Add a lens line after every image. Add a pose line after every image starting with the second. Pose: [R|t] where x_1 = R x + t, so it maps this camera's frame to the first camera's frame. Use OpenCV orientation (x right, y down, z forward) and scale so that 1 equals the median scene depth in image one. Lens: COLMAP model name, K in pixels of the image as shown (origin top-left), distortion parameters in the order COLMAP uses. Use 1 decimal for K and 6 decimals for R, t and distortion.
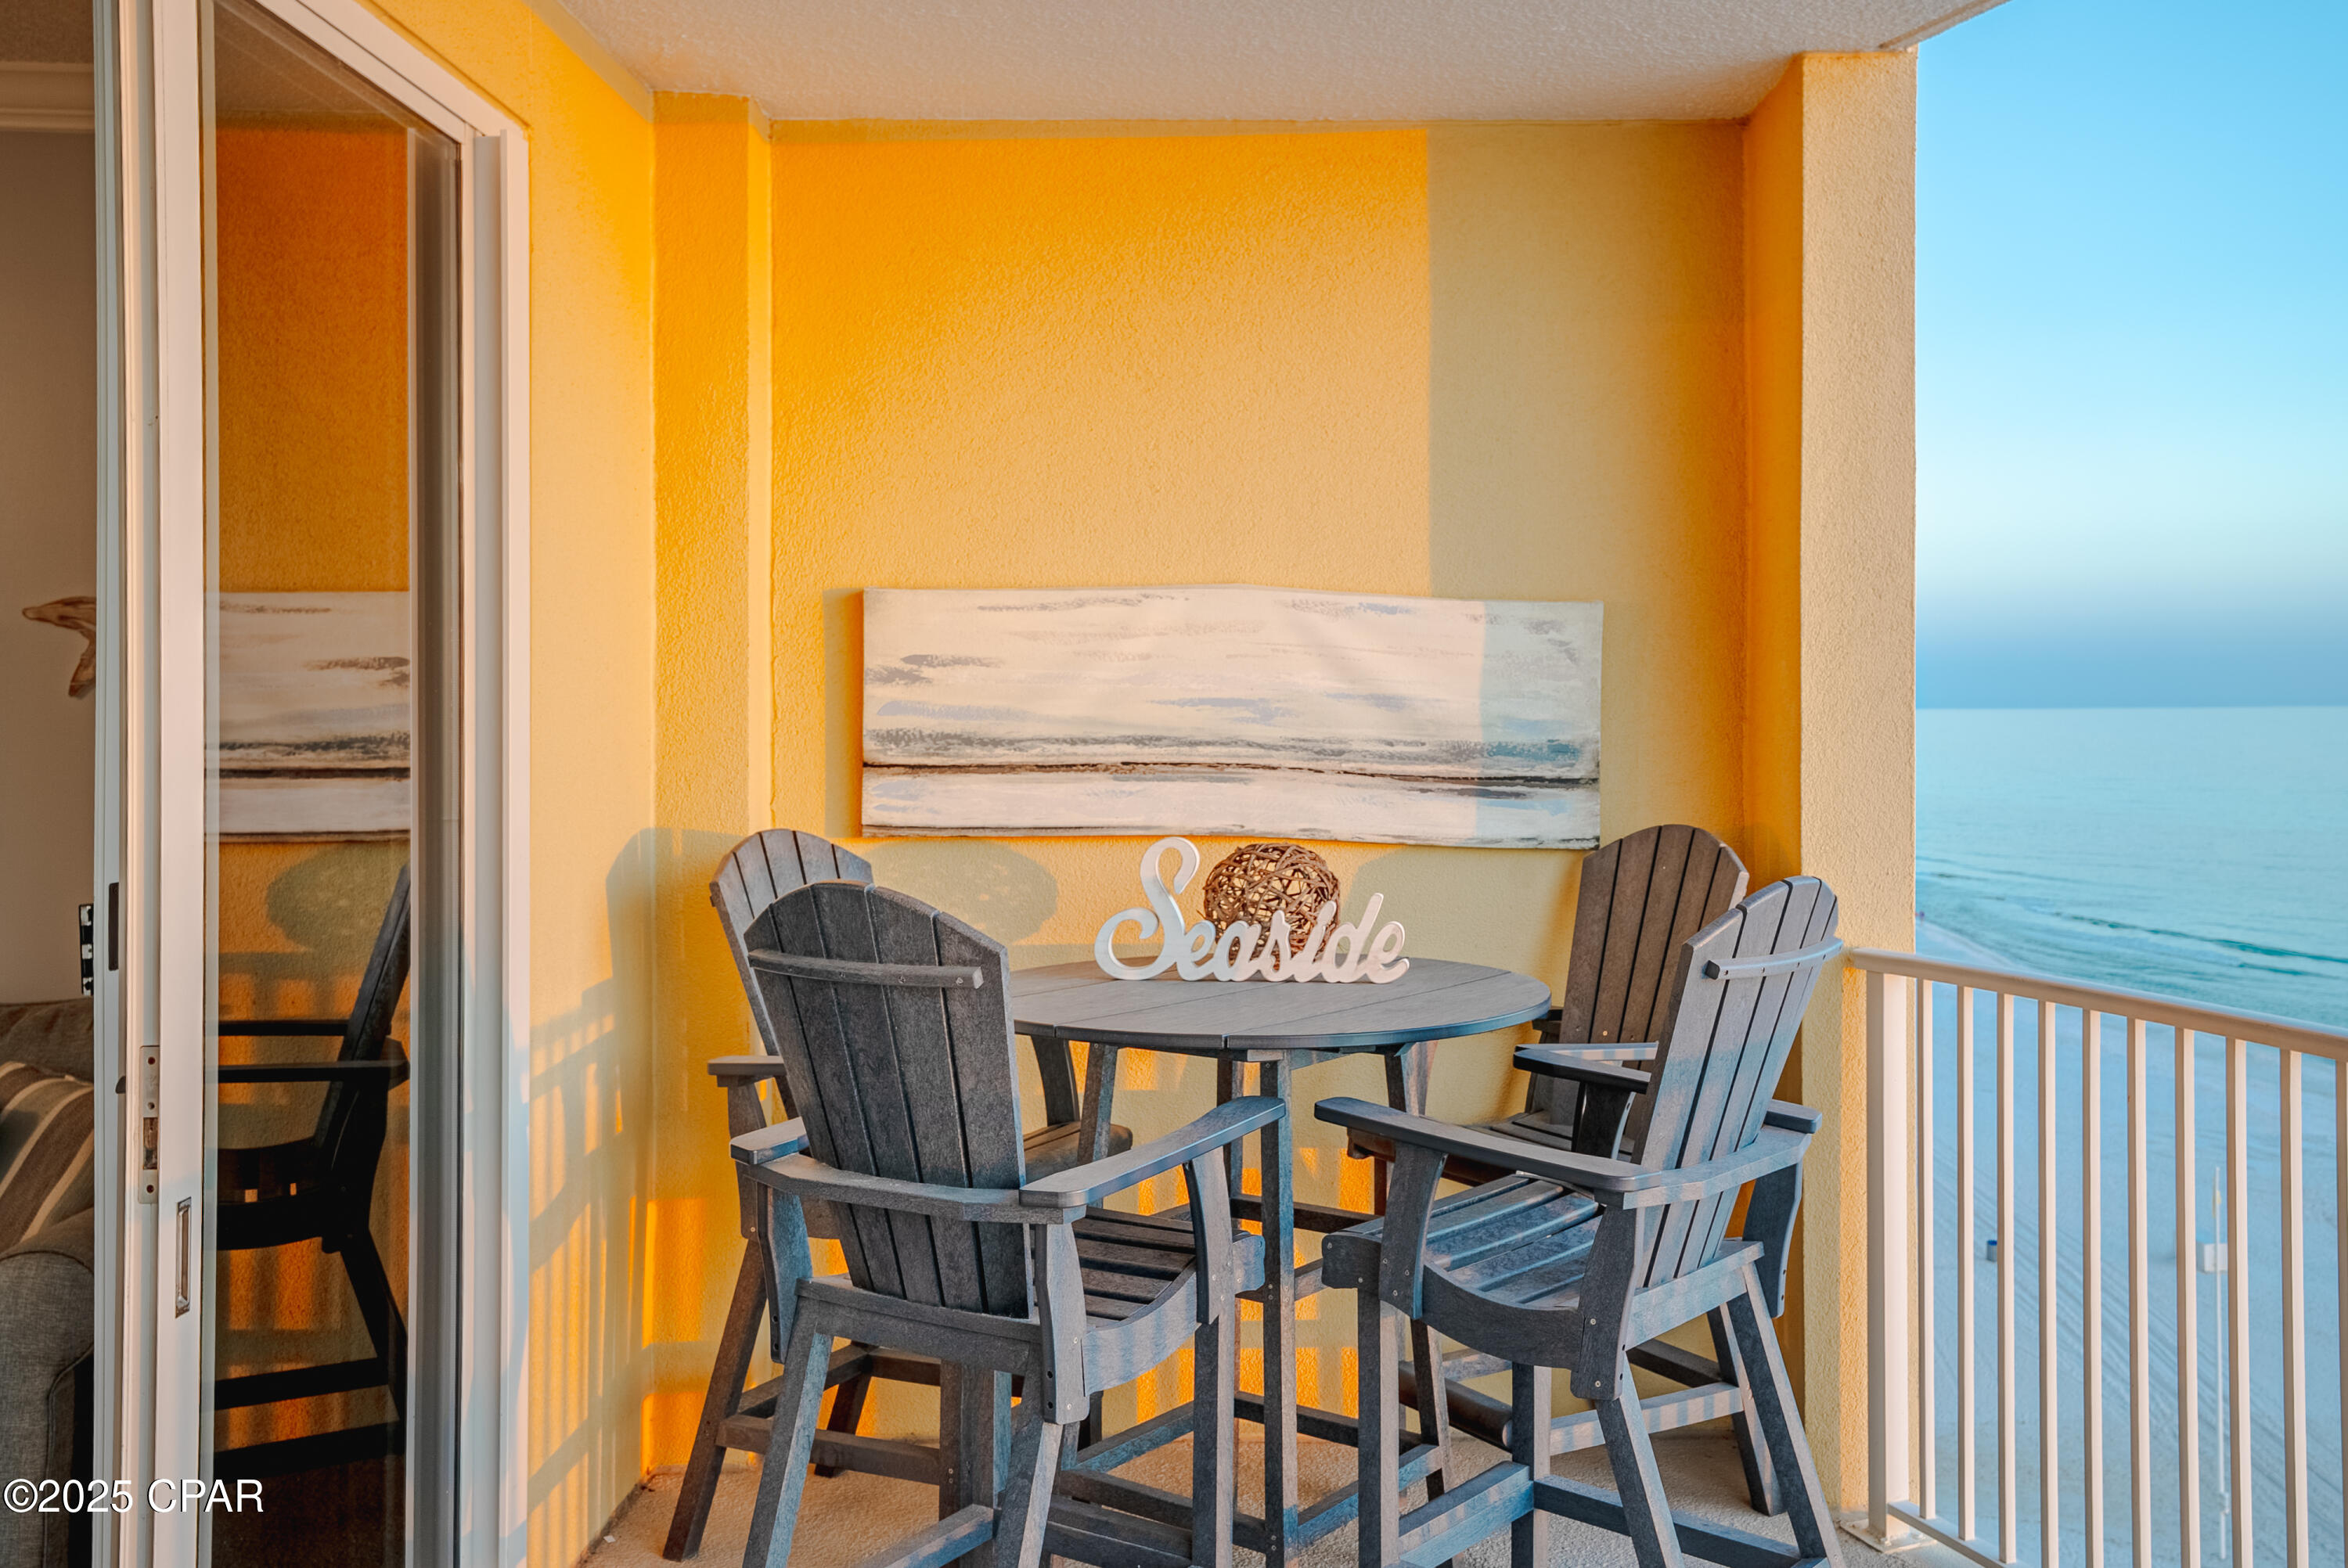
lens RADIAL K [[2085.1, 0, 1297.8], [0, 2085.1, 696.6], [0, 0, 1]] dist [0.023895, 0.004543]
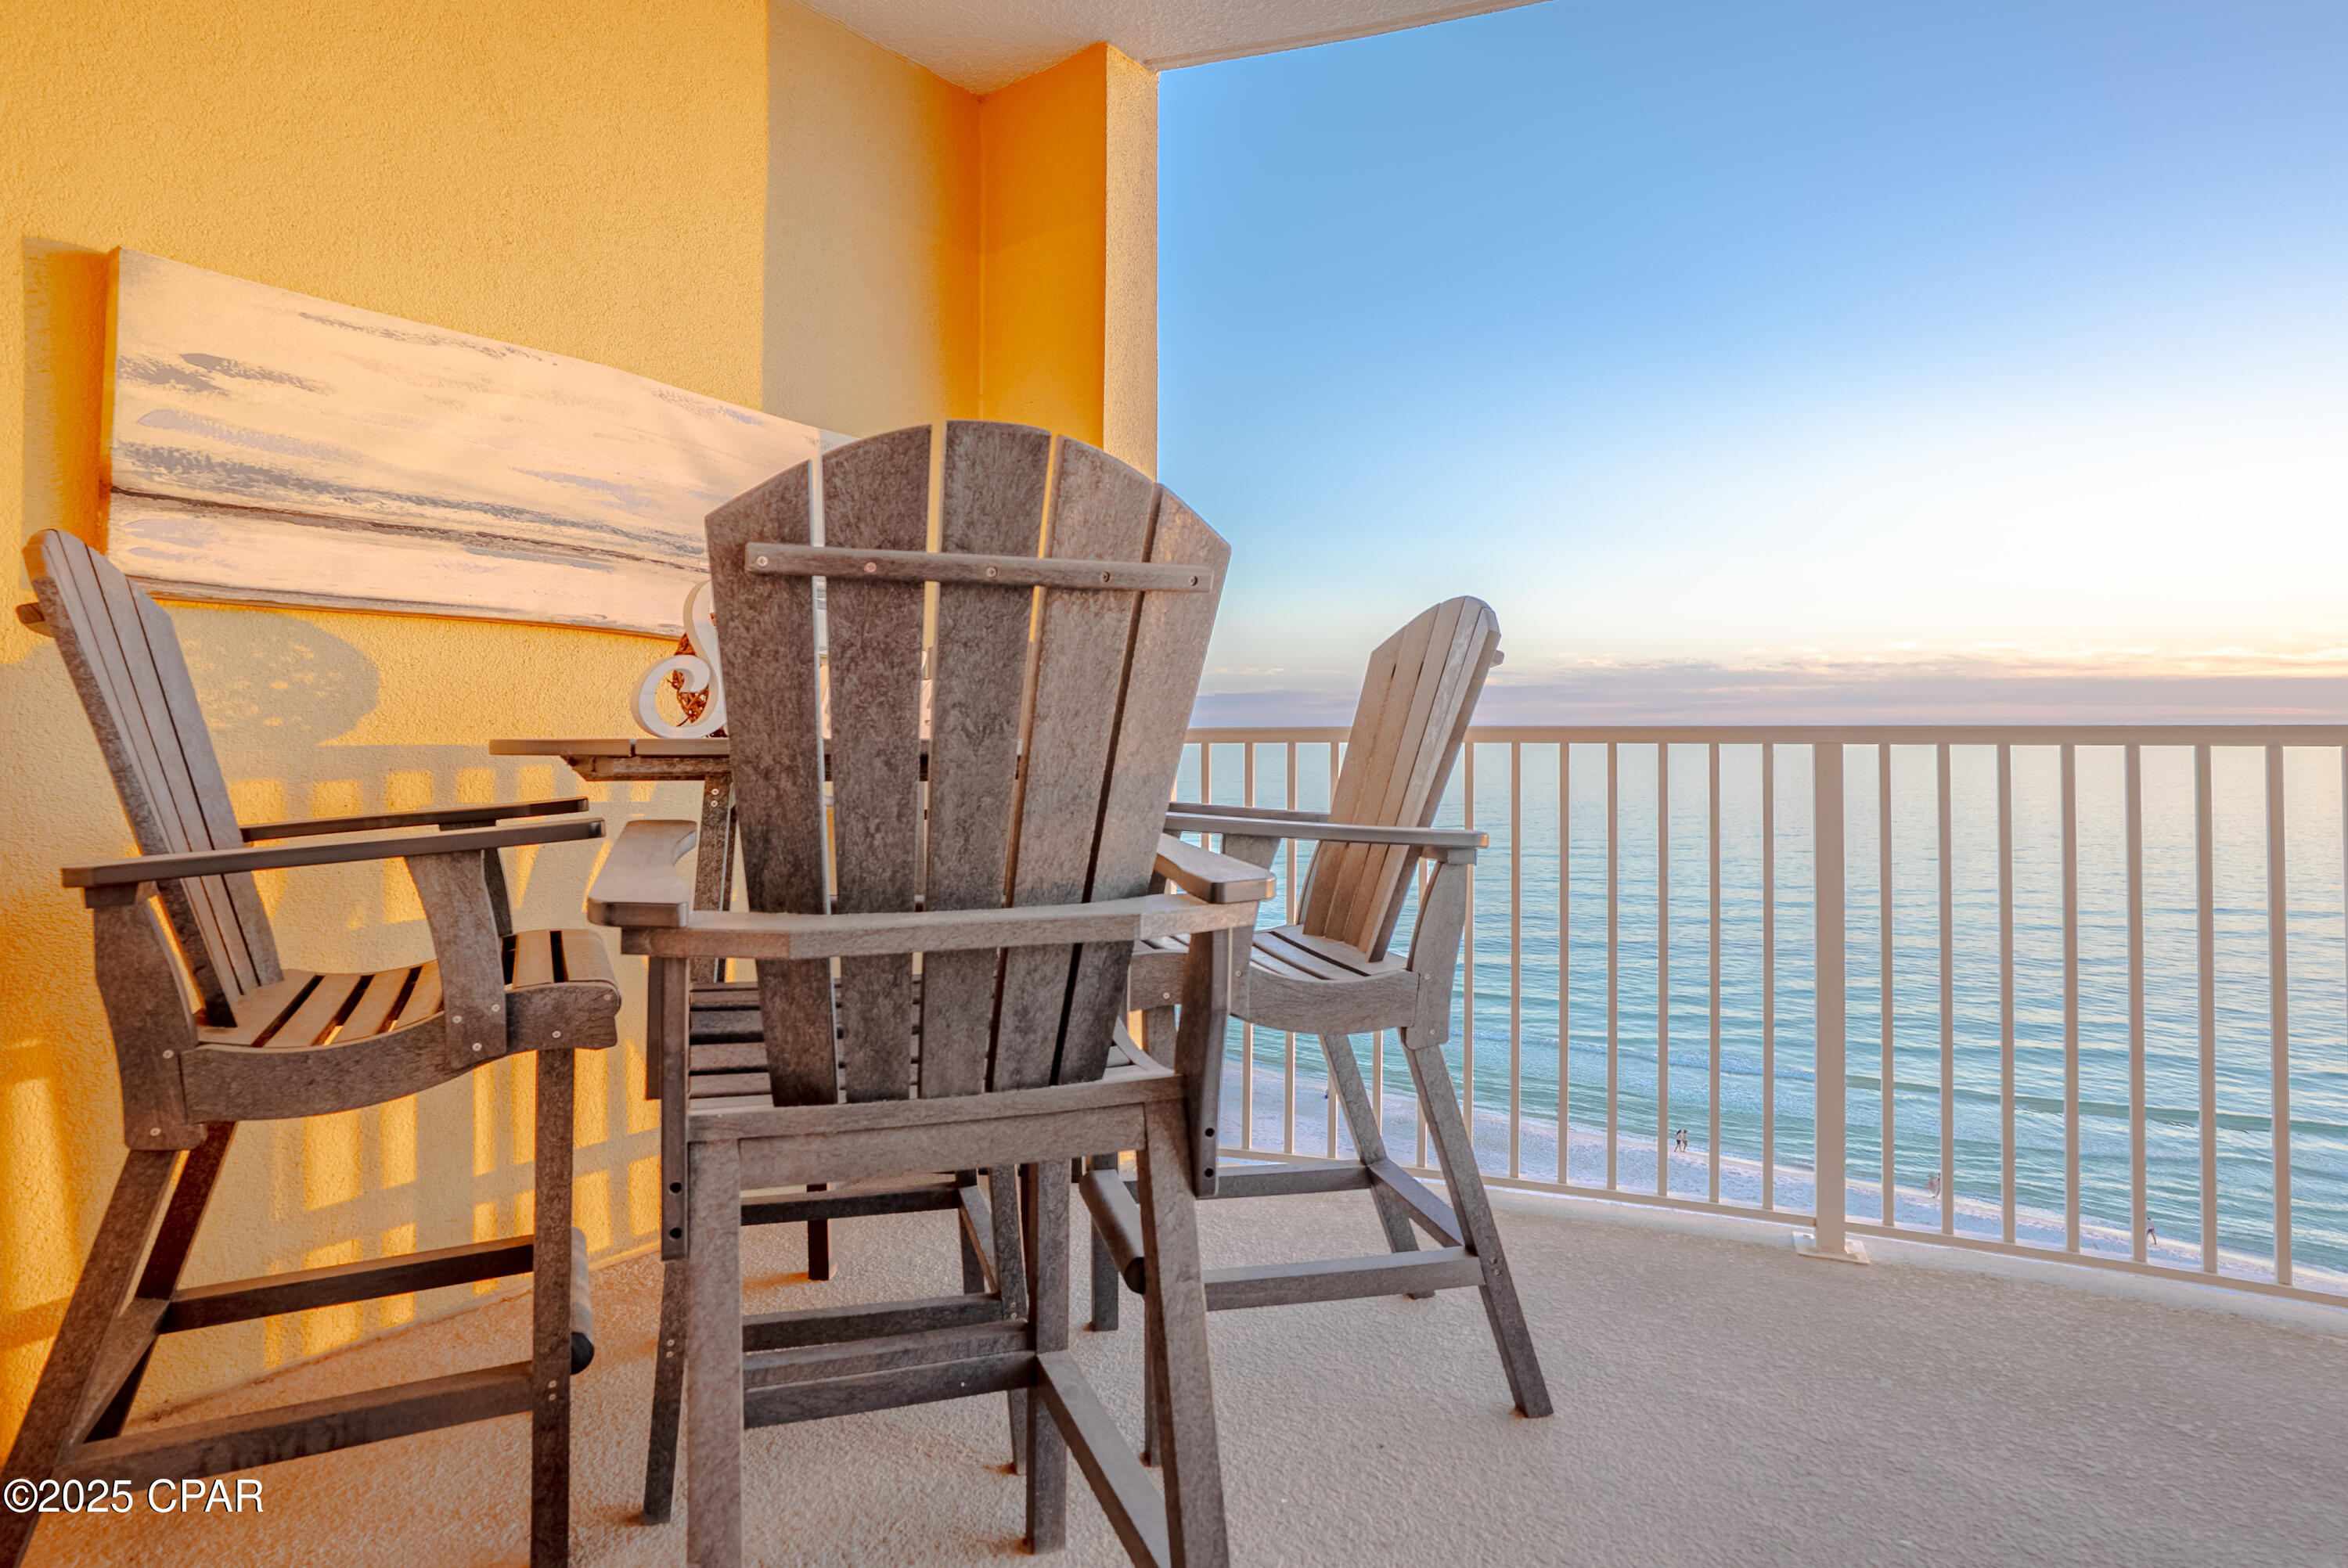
lens RADIAL K [[1249.1, 0, 1159.3], [0, 1249.1, 710.1], [0, 0, 1]] dist [-0.066110, 0.036407]
pose [[0.639177, 0.017869, 0.768852, -0.296454], [-0.006225, 0.999817, -0.018062, 0.113651], [-0.769034, 0.006759, 0.639172, 0.456641]]
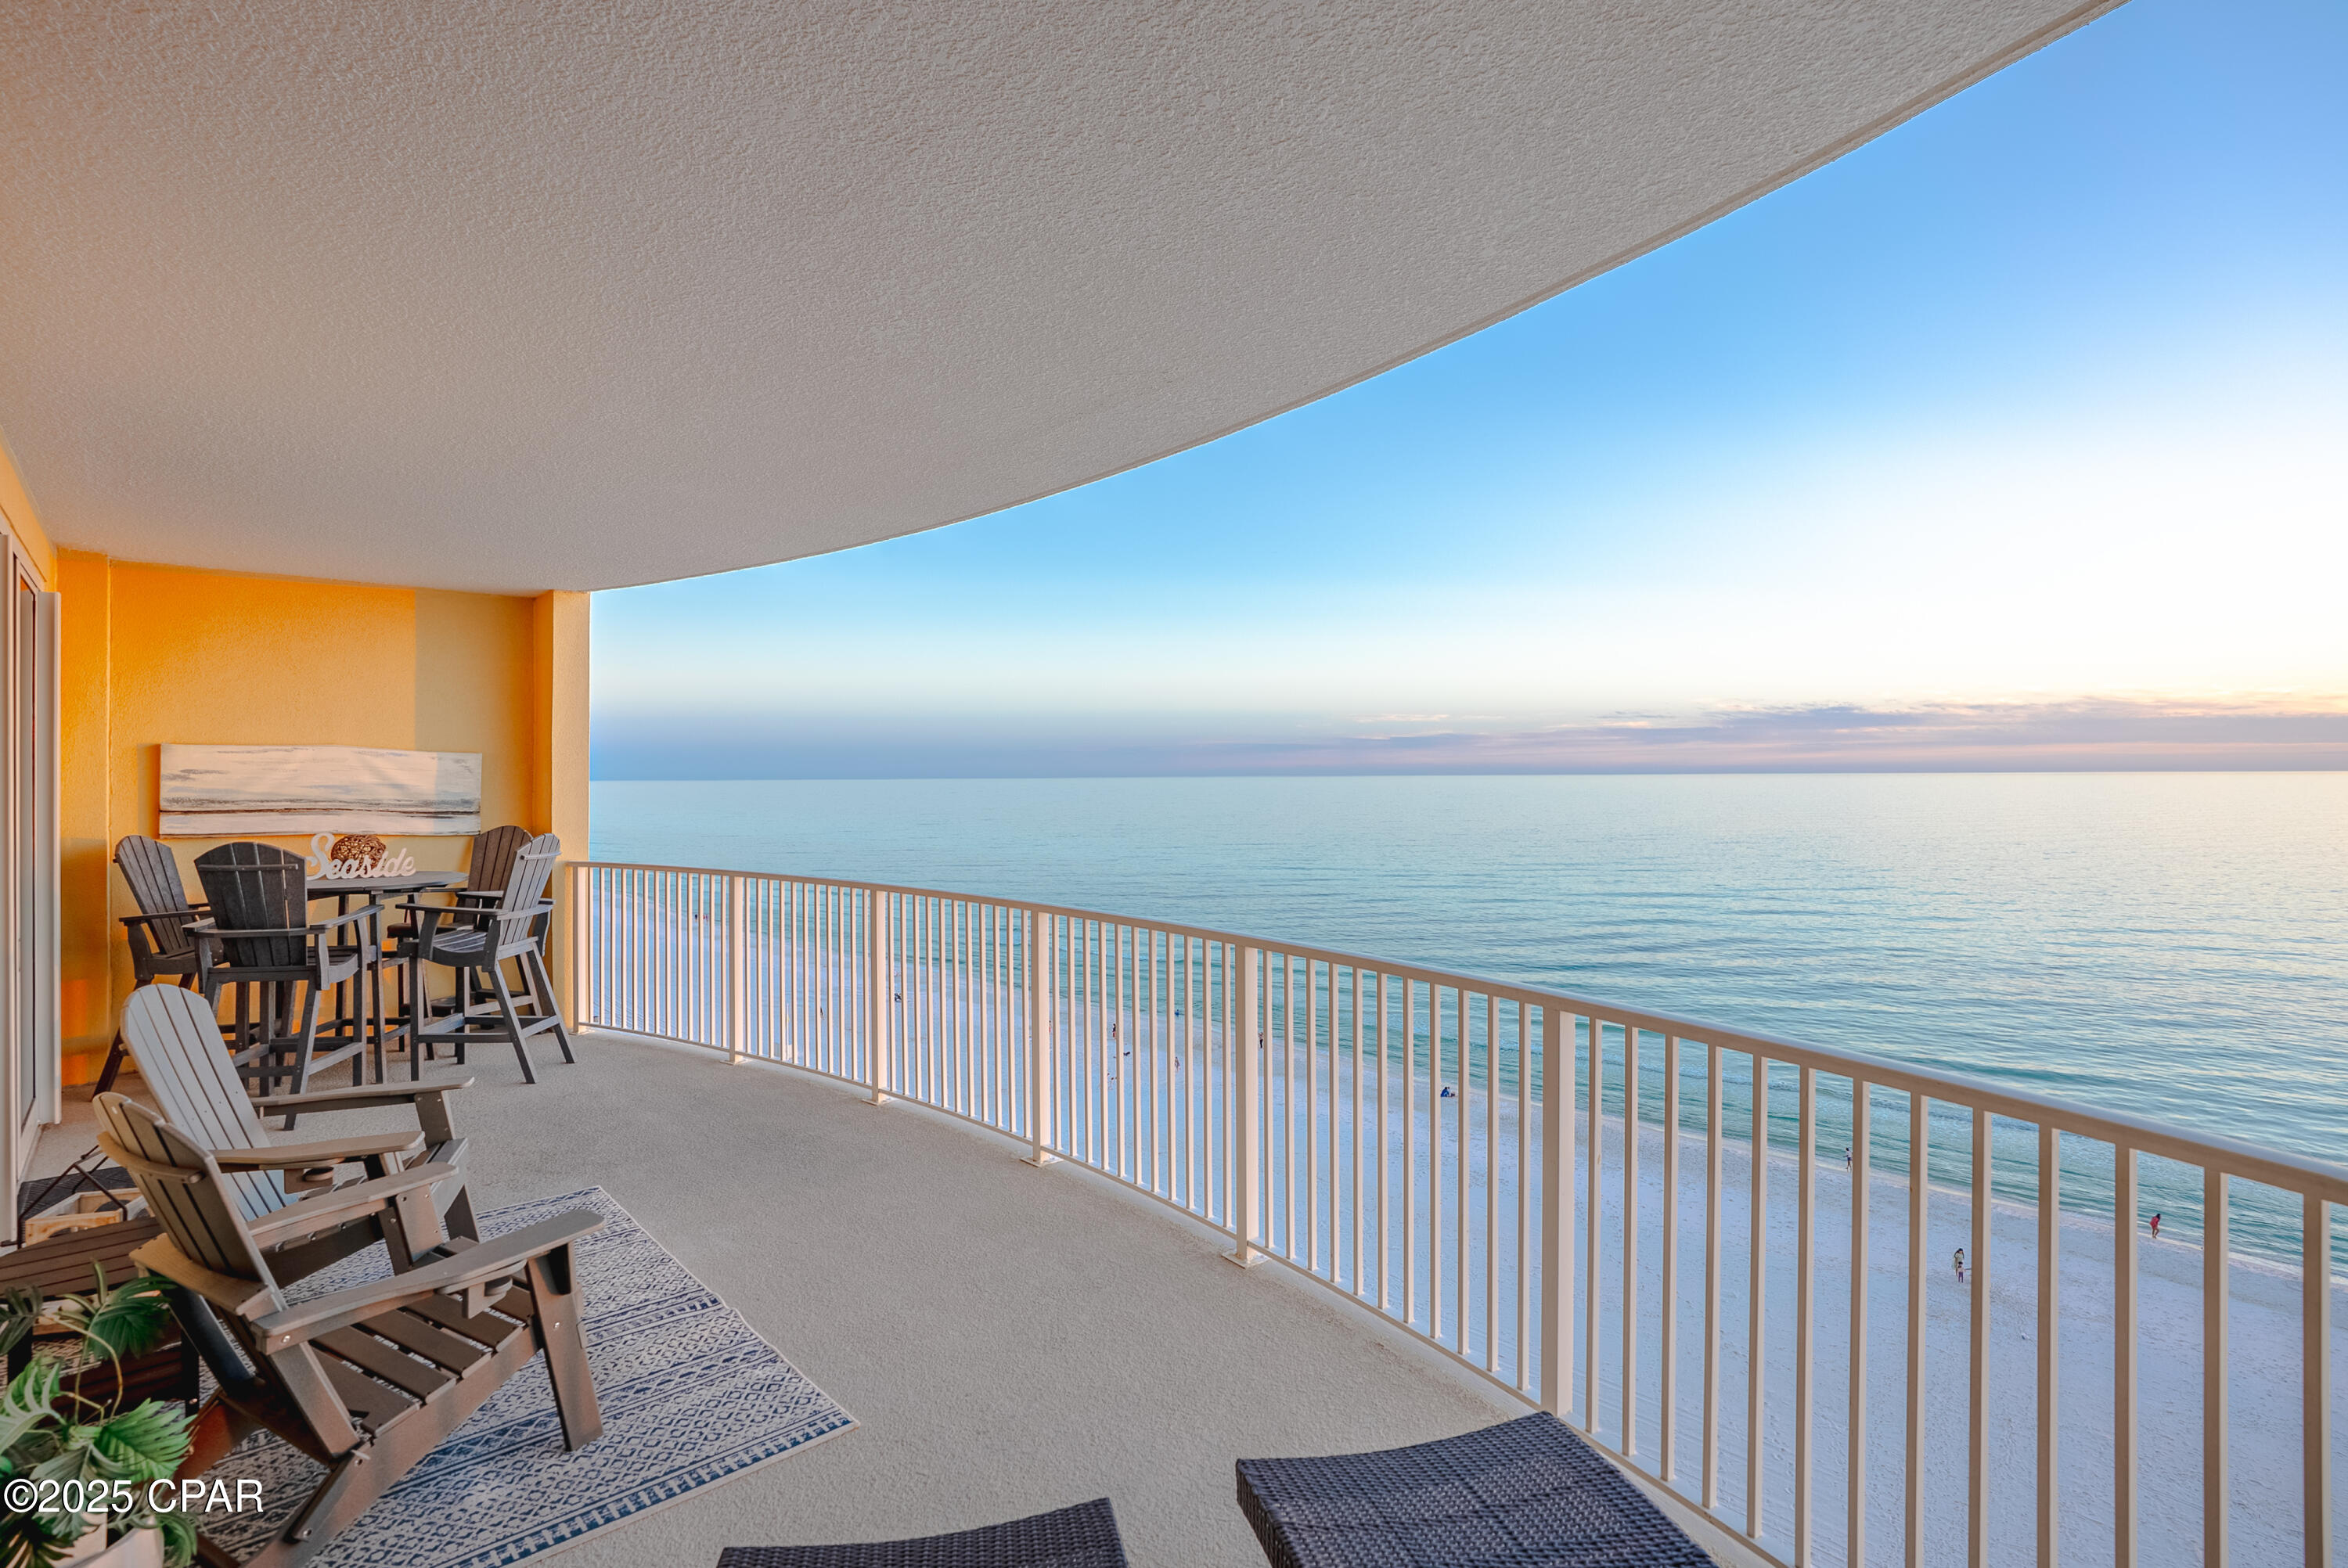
lens RADIAL K [[1084.7, 0, 1187.9], [0, 1084.7, 775.5], [0, 0, 1]] dist [-0.074215, 0.029752]
pose [[0.723495, 0.002729, 0.690324, -0.172962], [-0.004525, 0.999989, 0.000790, -0.018996], [-0.690315, -0.003695, 0.723500, -0.832780]]
